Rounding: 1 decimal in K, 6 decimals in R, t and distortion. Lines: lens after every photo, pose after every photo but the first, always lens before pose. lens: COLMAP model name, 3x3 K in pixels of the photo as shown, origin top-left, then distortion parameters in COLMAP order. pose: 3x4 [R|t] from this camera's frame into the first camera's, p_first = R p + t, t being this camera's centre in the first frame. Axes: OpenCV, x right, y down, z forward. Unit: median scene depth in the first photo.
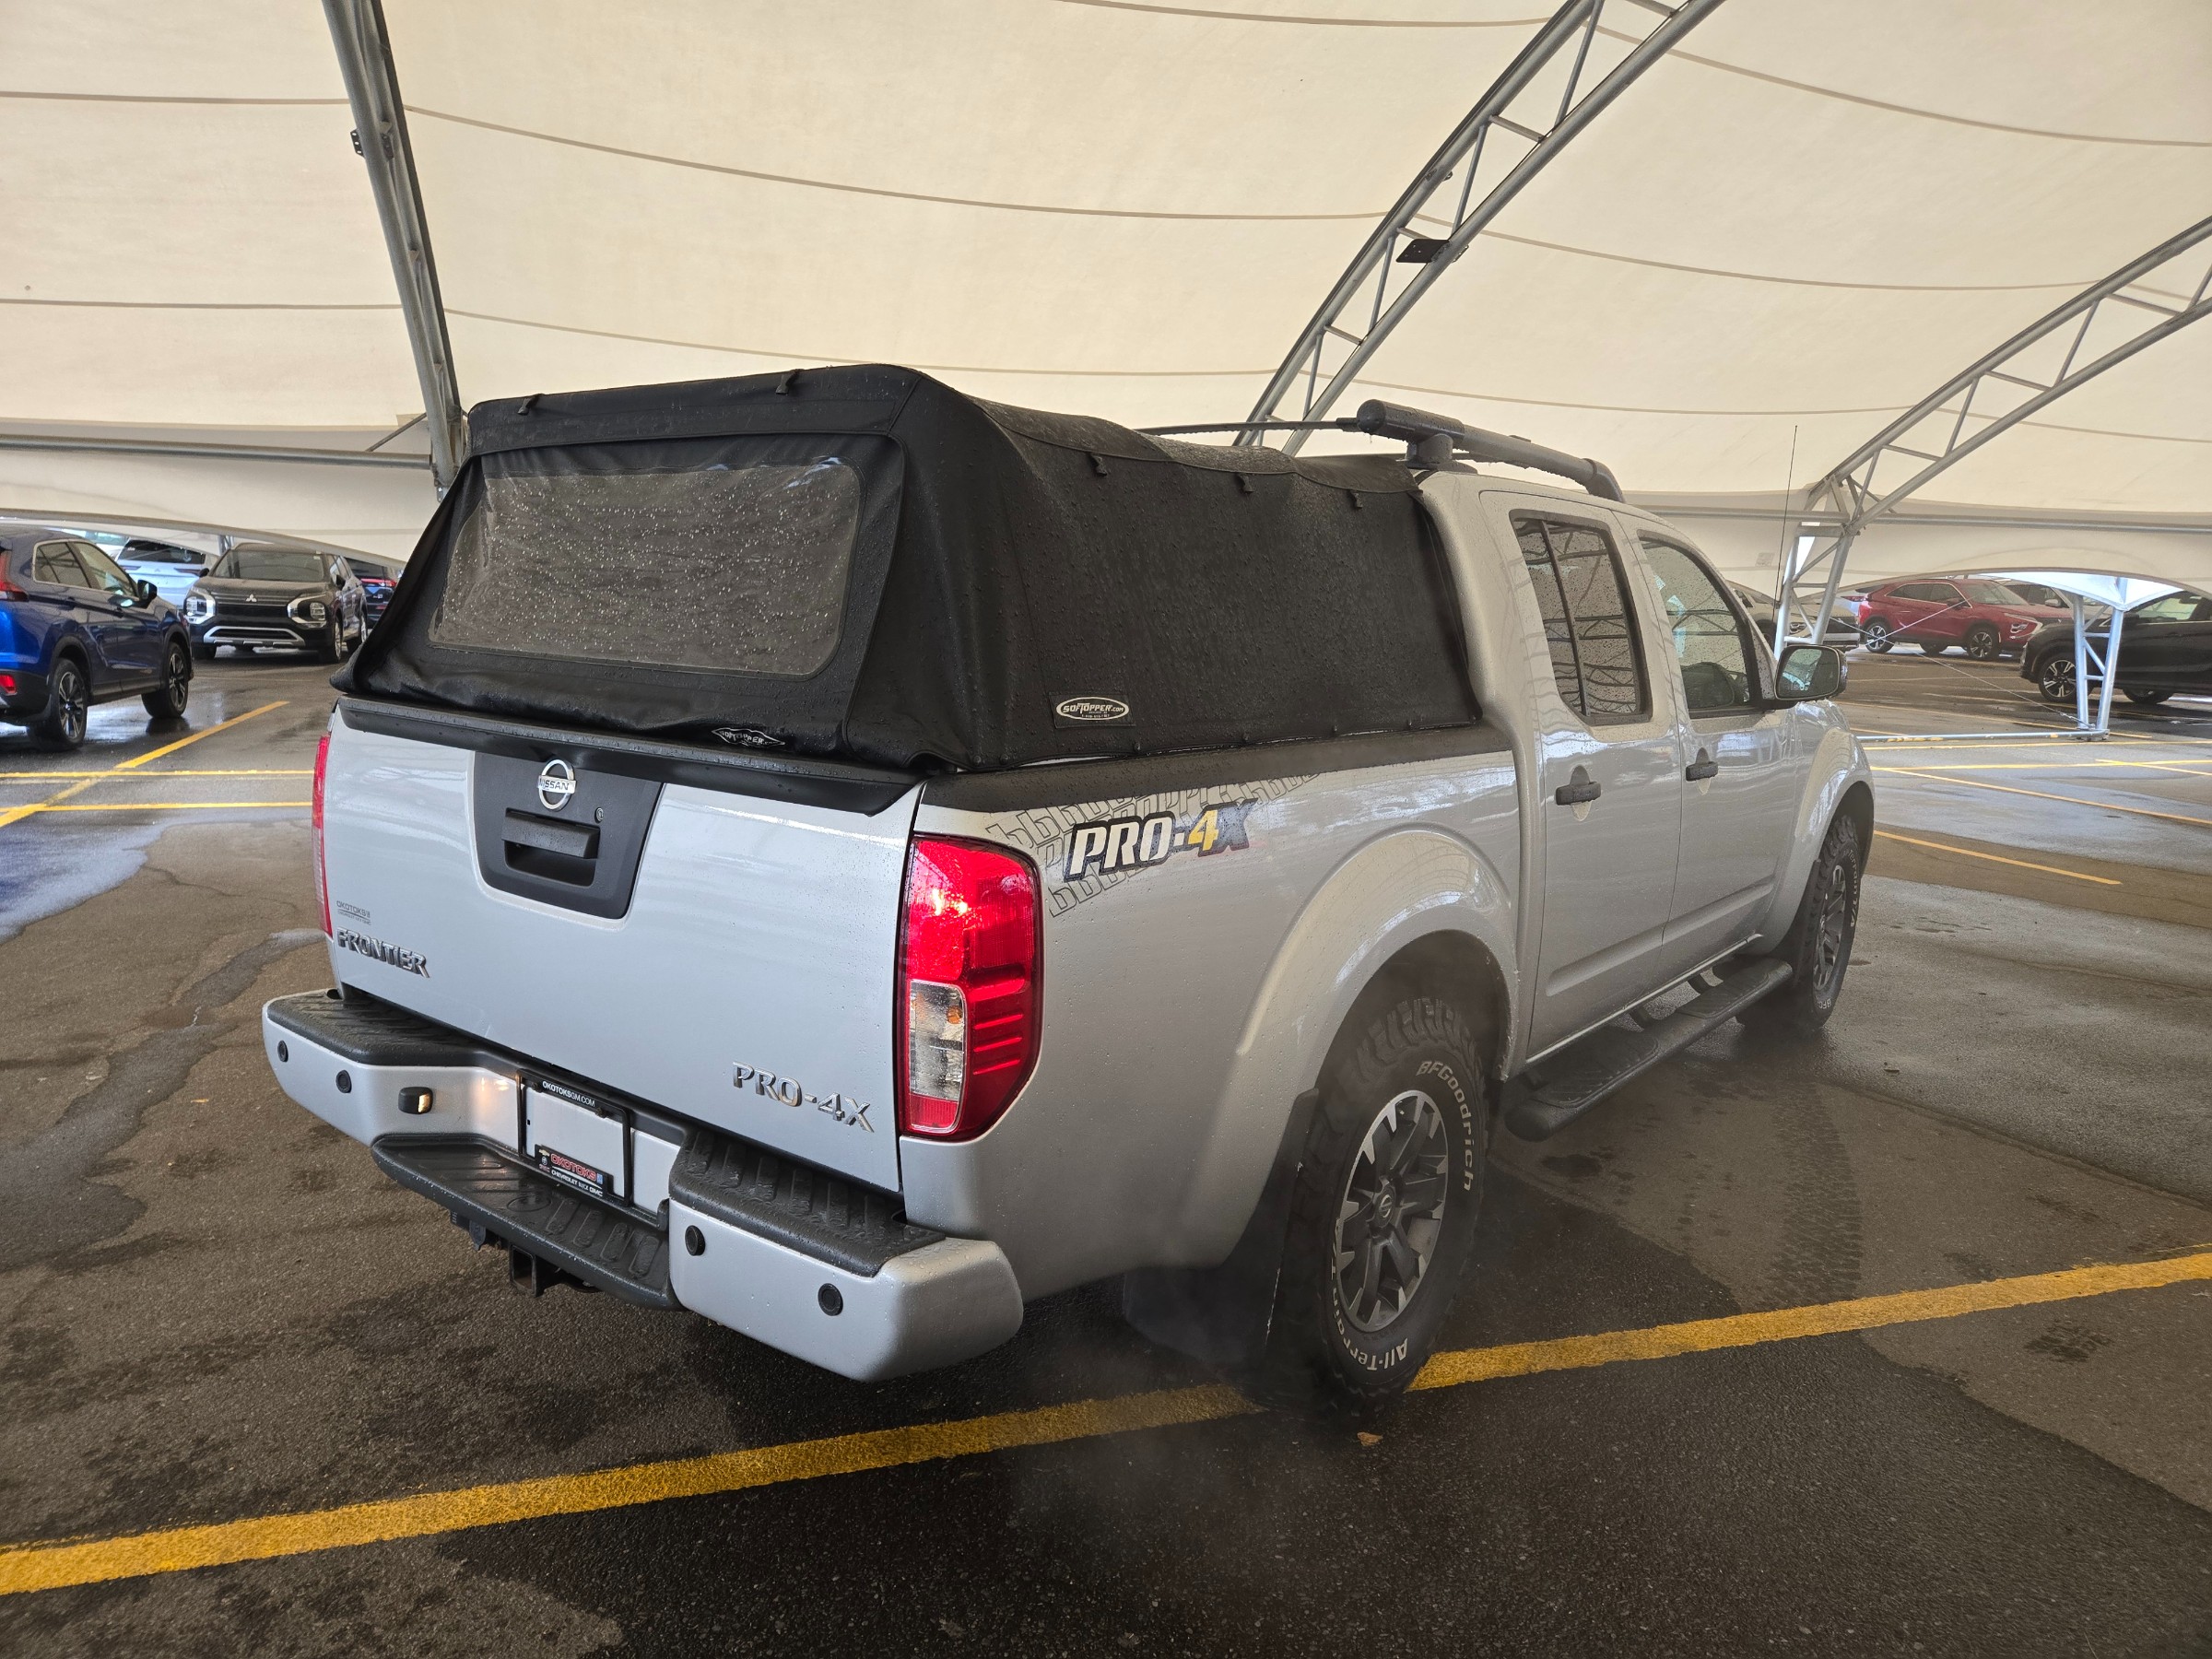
lens RADIAL K [[1433.4, 0, 1106.0], [0, 1433.4, 829.5], [0, 0, 1]] dist [0.079755, -0.062500]
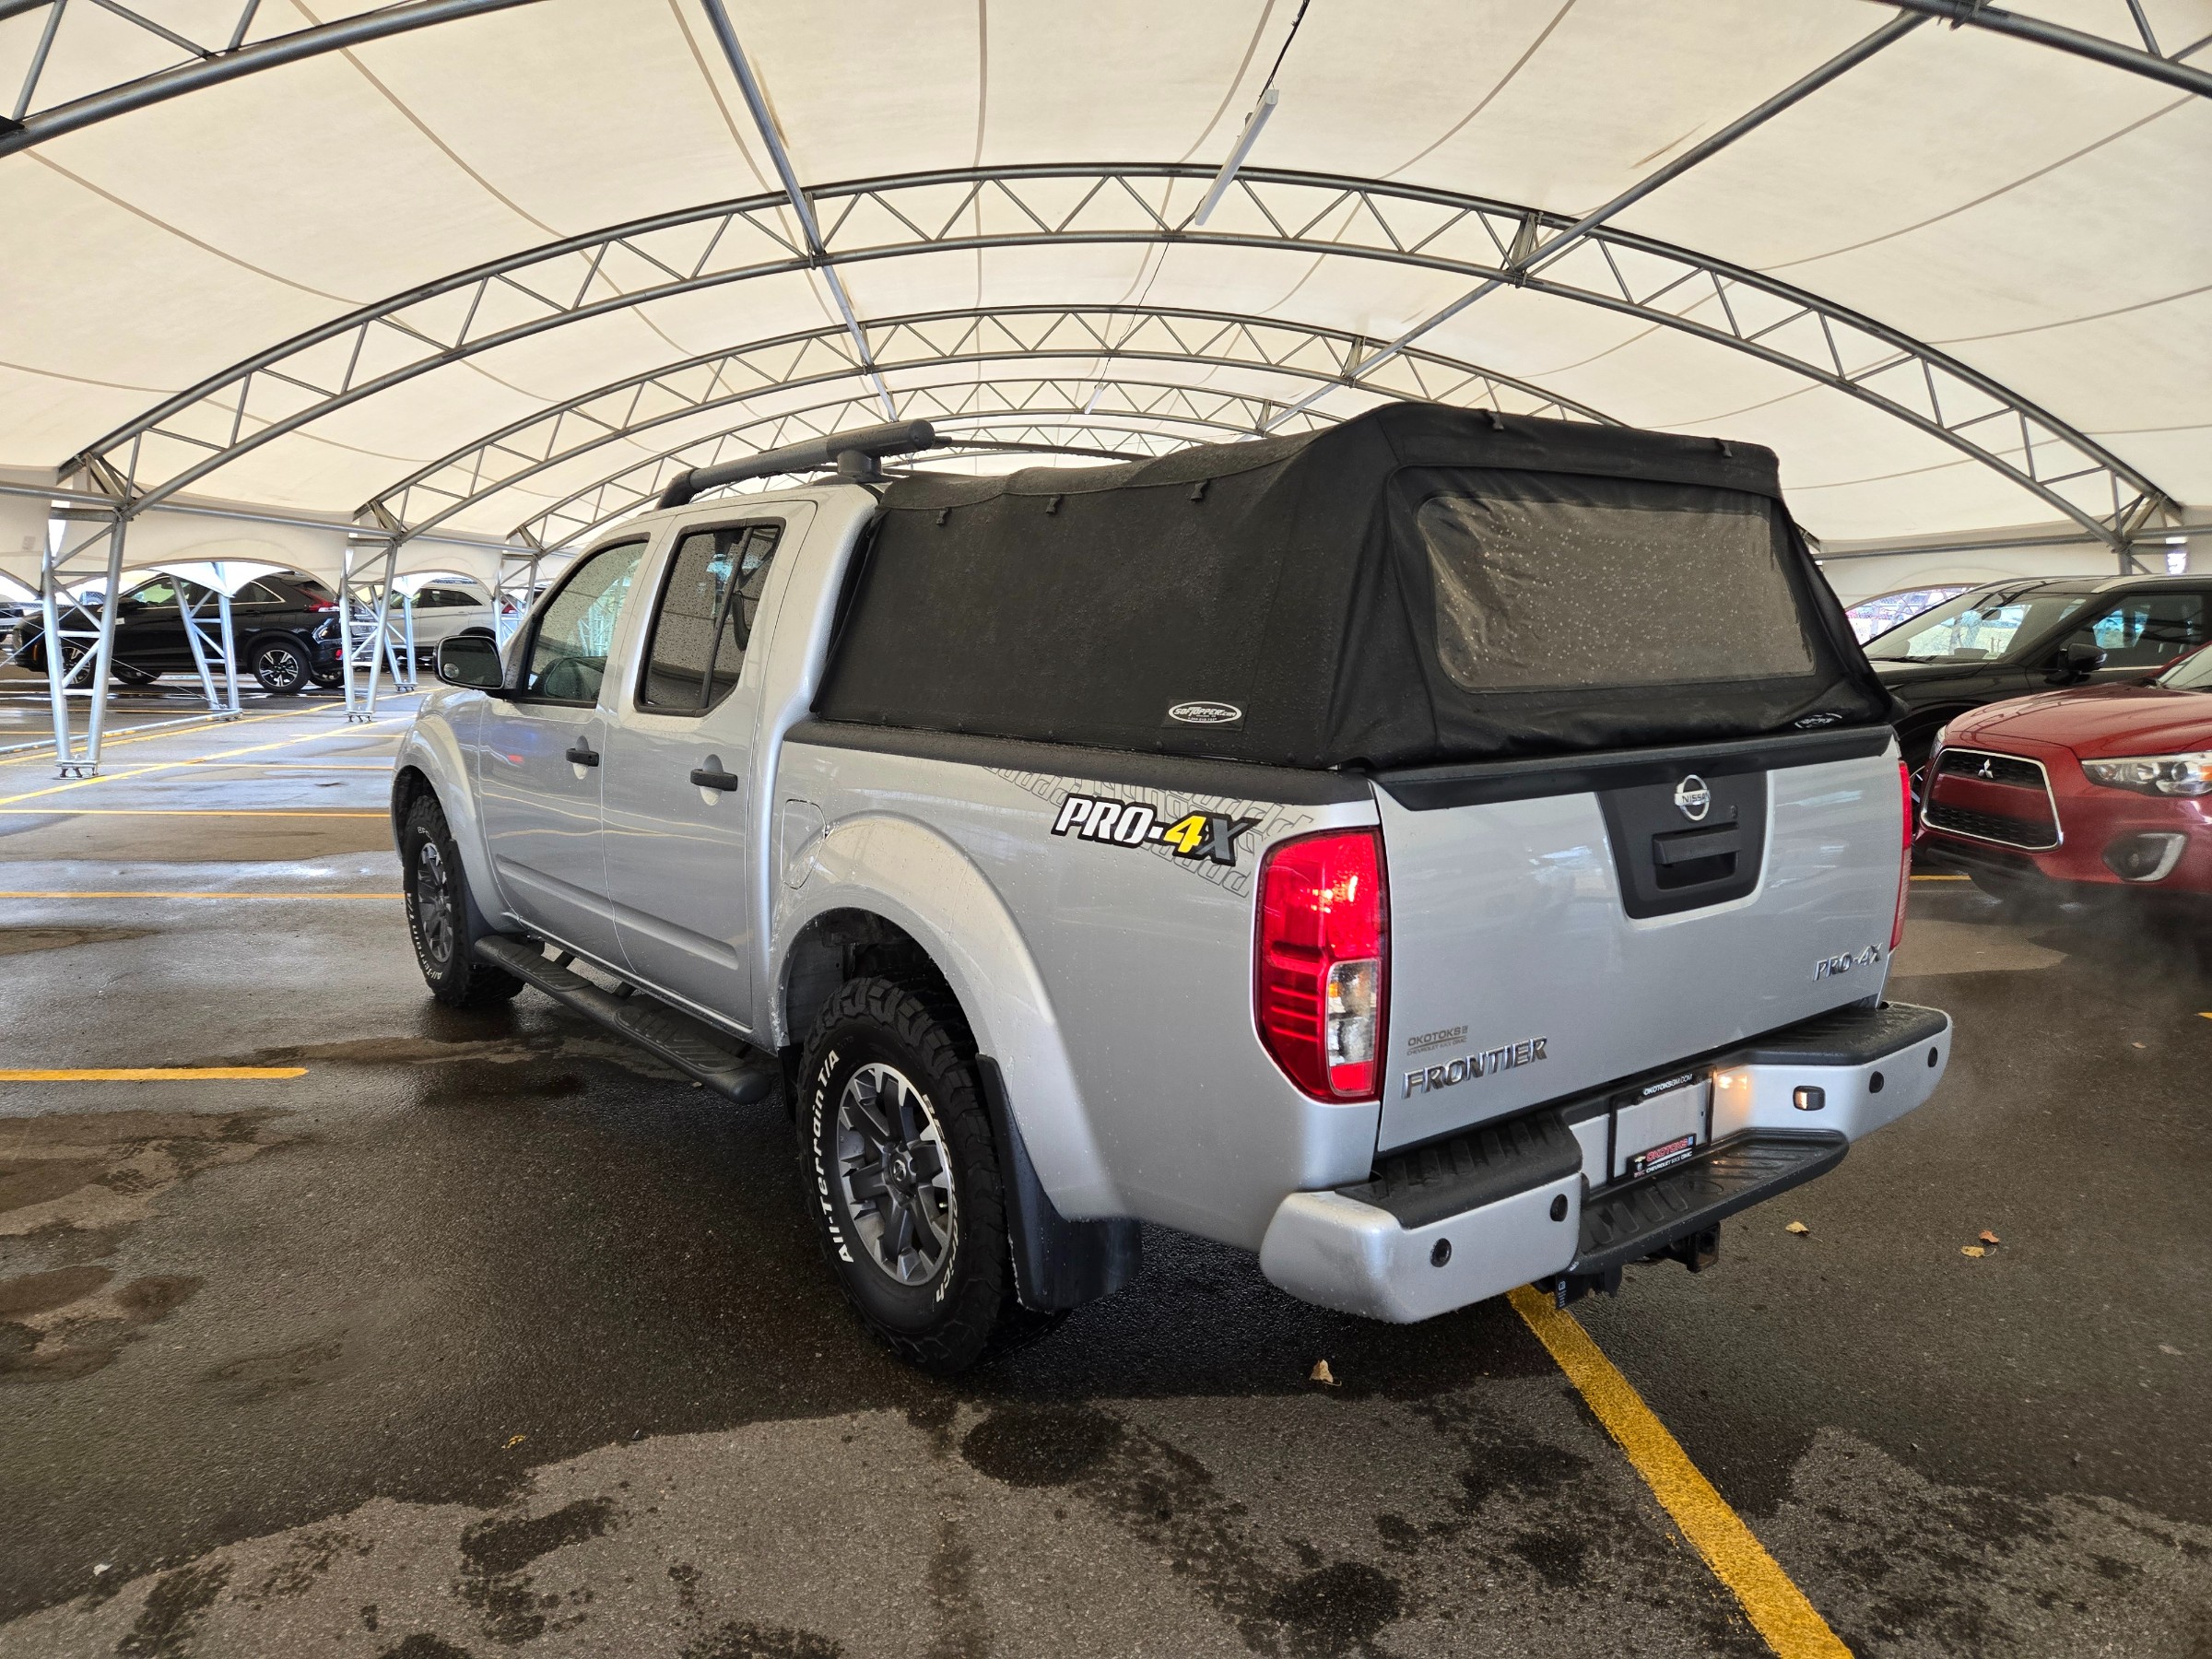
lens RADIAL K [[1437.6, 0, 1043.7], [0, 1437.6, 840.9], [0, 0, 1]] dist [0.078714, -0.051852]
pose [[0.261433, -0.178338, 0.948603, -1.386633], [0.159929, 0.977202, 0.139639, -0.205068], [-0.951880, 0.115203, 0.283995, 1.036039]]
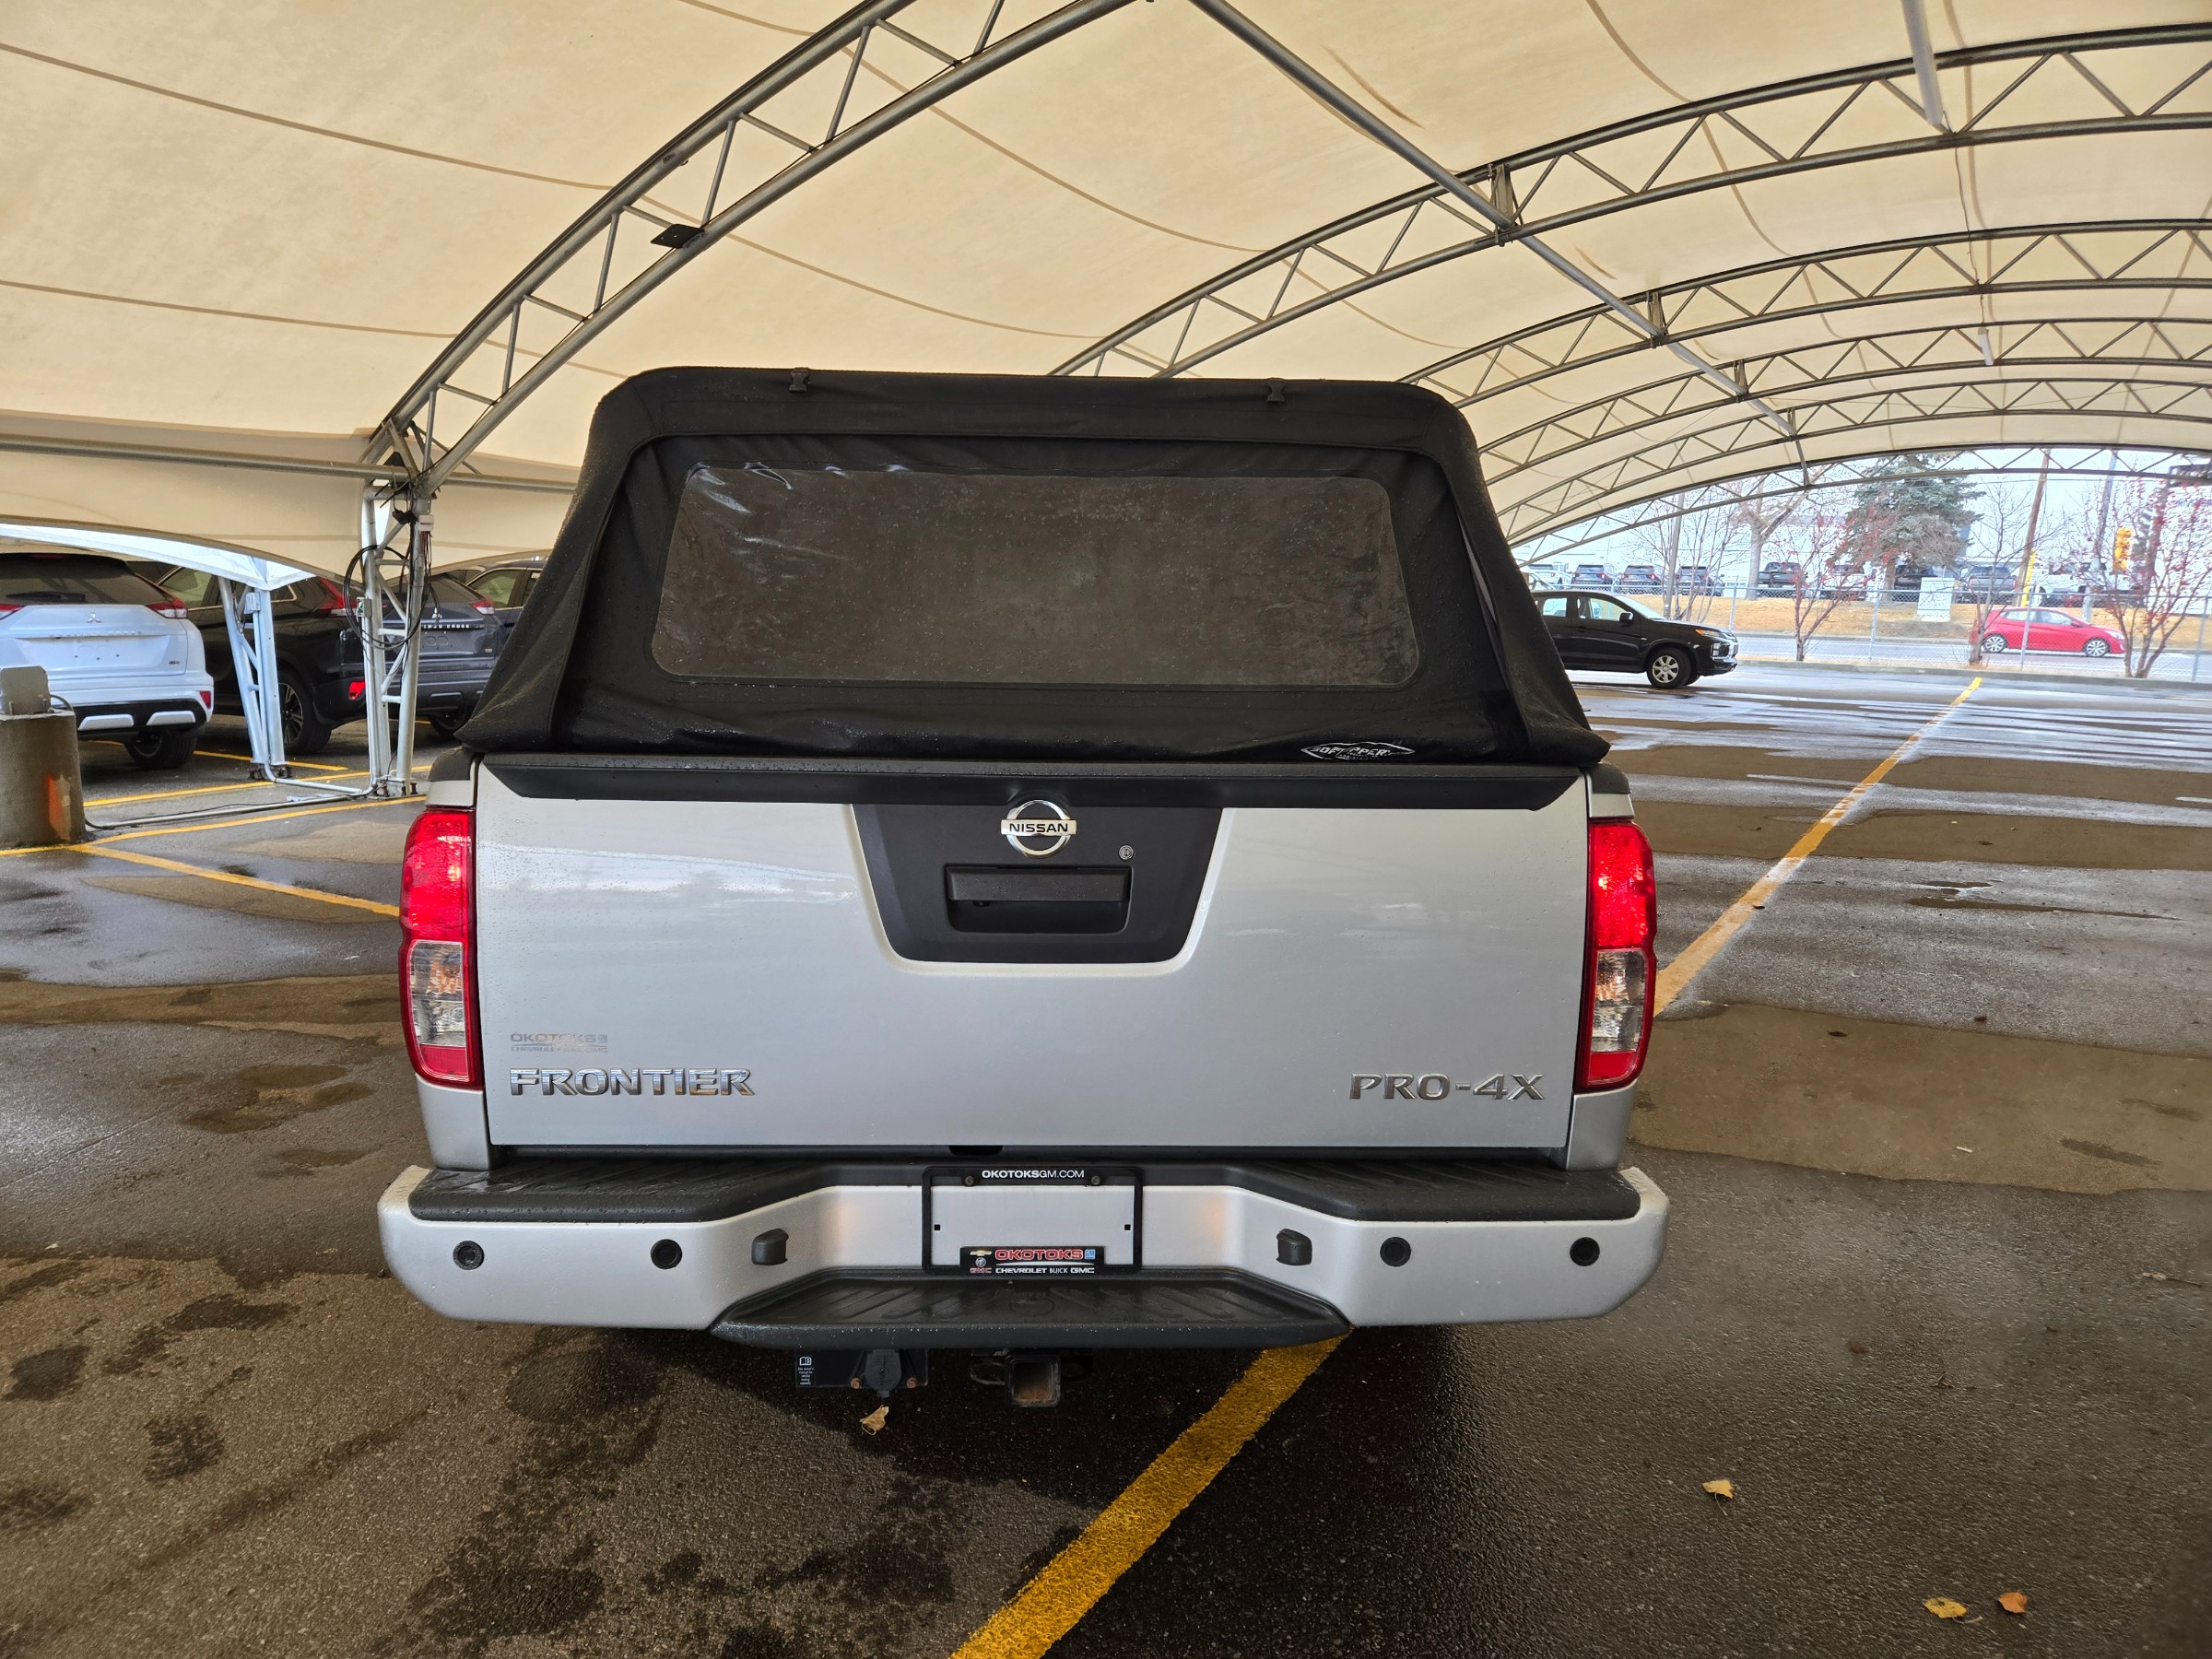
lens RADIAL K [[1437.6, 0, 1043.7], [0, 1437.6, 840.9], [0, 0, 1]] dist [0.078714, -0.051852]
pose [[0.772175, -0.119885, 0.623998, -0.832245], [0.109755, 0.992444, 0.054855, -0.063328], [-0.625859, 0.026129, 0.779498, 0.280433]]
